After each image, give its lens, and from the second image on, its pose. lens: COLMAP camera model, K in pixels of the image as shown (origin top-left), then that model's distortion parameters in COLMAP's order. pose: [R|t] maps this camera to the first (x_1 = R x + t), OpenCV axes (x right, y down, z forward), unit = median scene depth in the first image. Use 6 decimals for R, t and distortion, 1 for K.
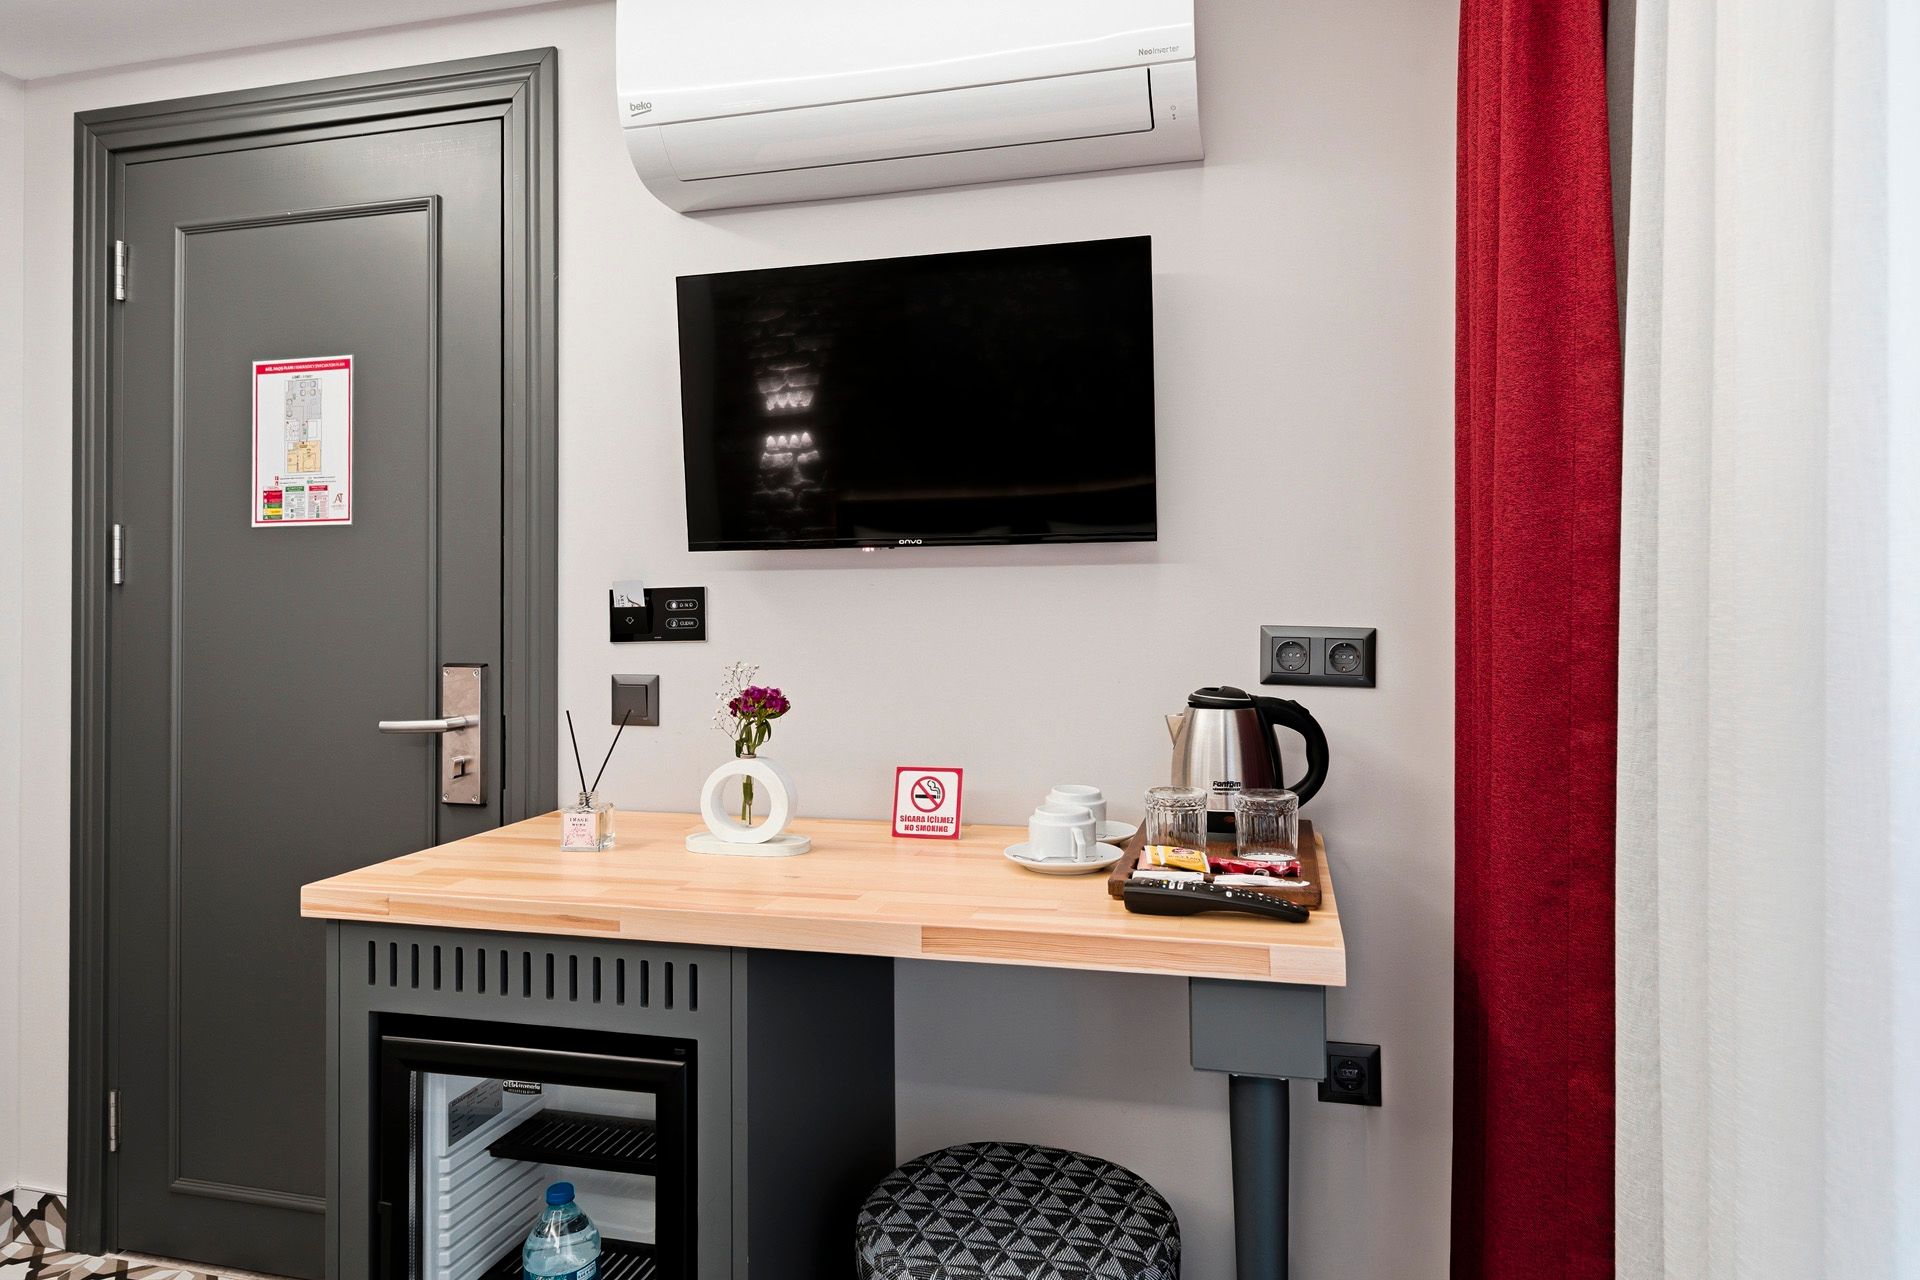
lens RADIAL K [[1120.9, 0, 960.0], [0, 1120.9, 640.0], [0, 0, 1]] dist [0.023094, 0.000928]
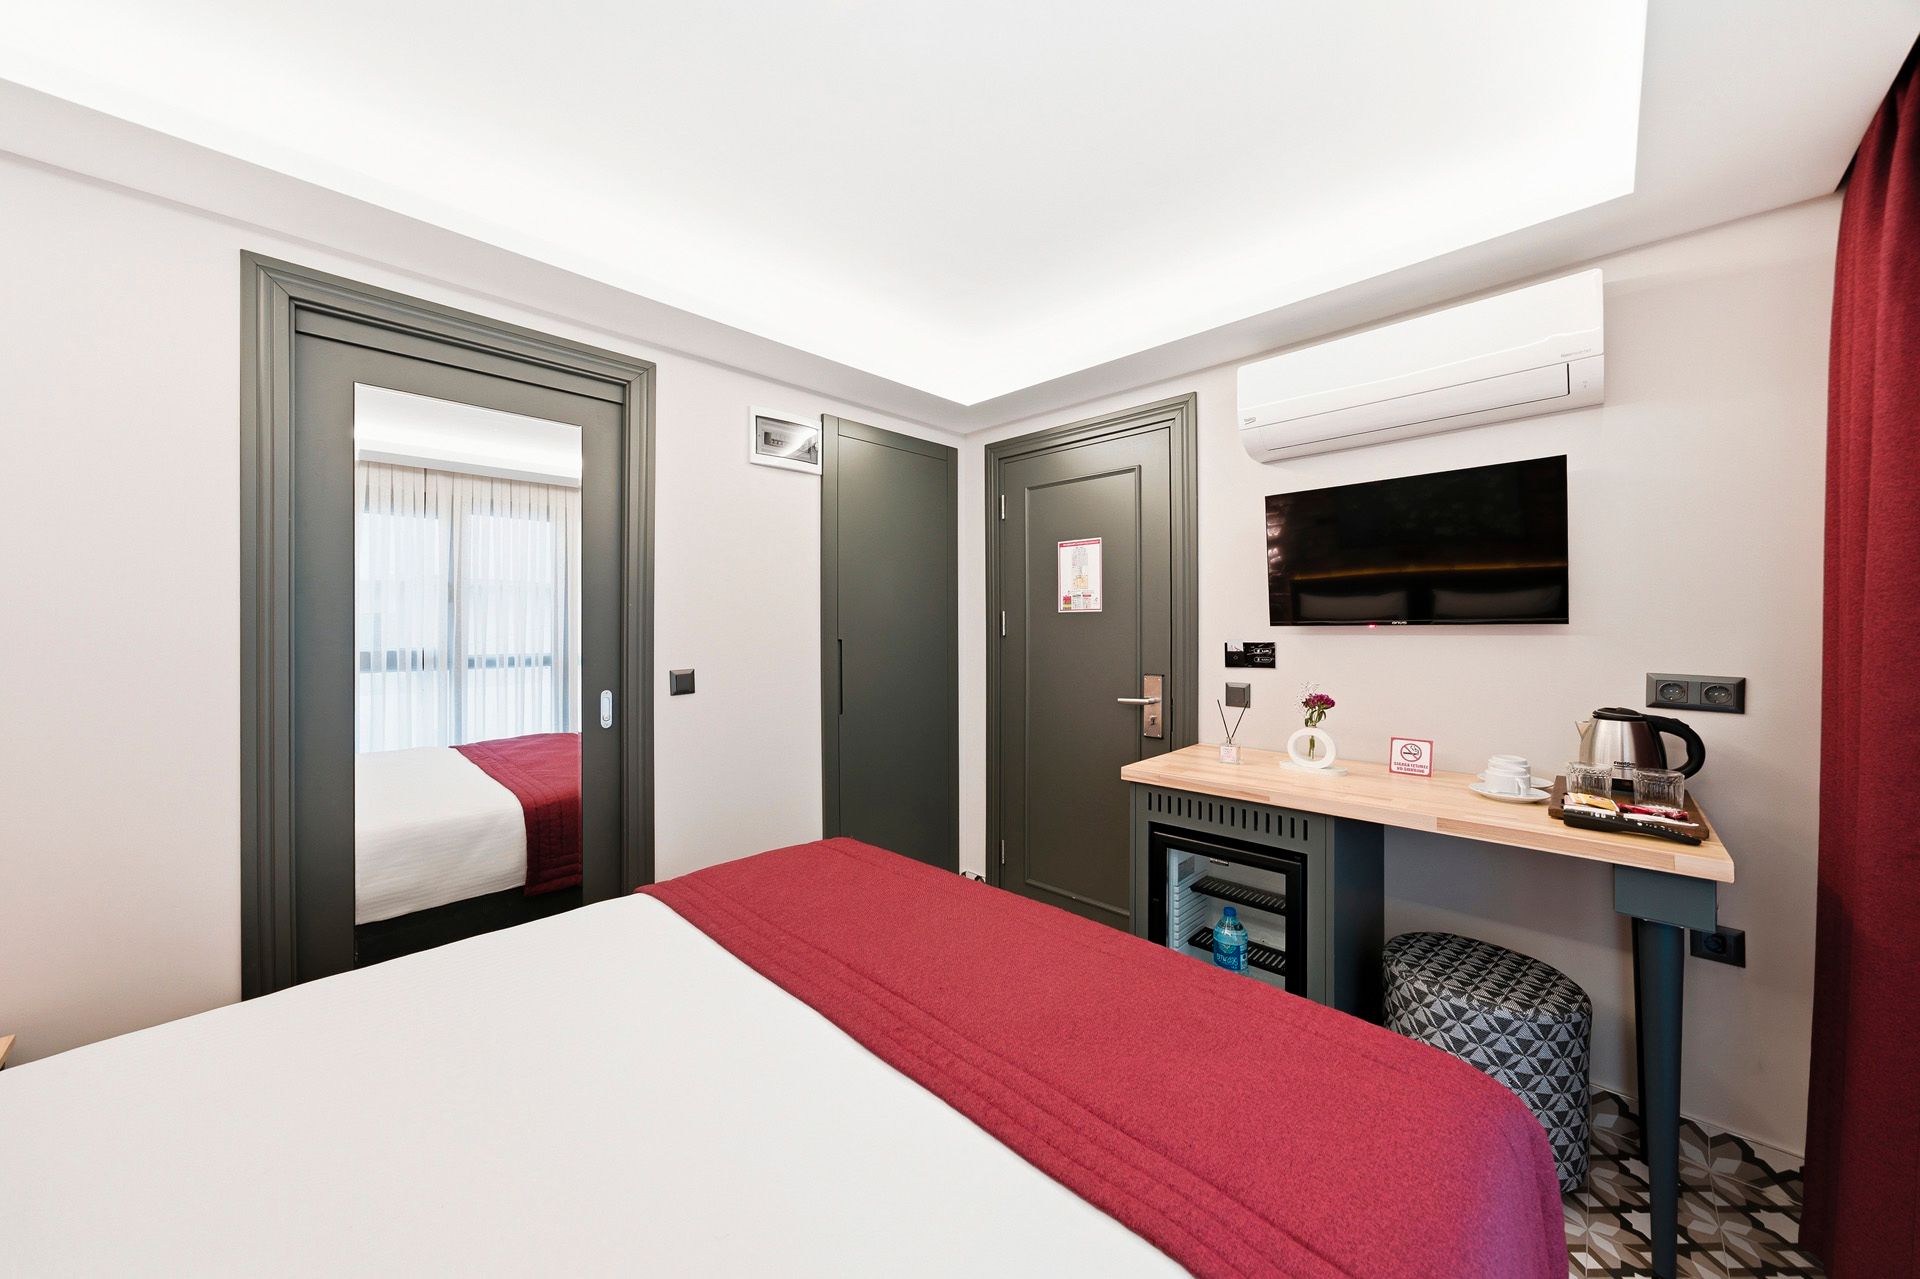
lens RADIAL K [[657.1, 0, 960.0], [0, 657.1, 639.5], [0, 0, 1]] dist [0.001444, 0.003997]
pose [[0.887776, 0.013923, -0.460065, -0.211122], [-0.012779, 0.999903, 0.005599, -0.059058], [0.460098, 0.000908, 0.887868, -0.402424]]
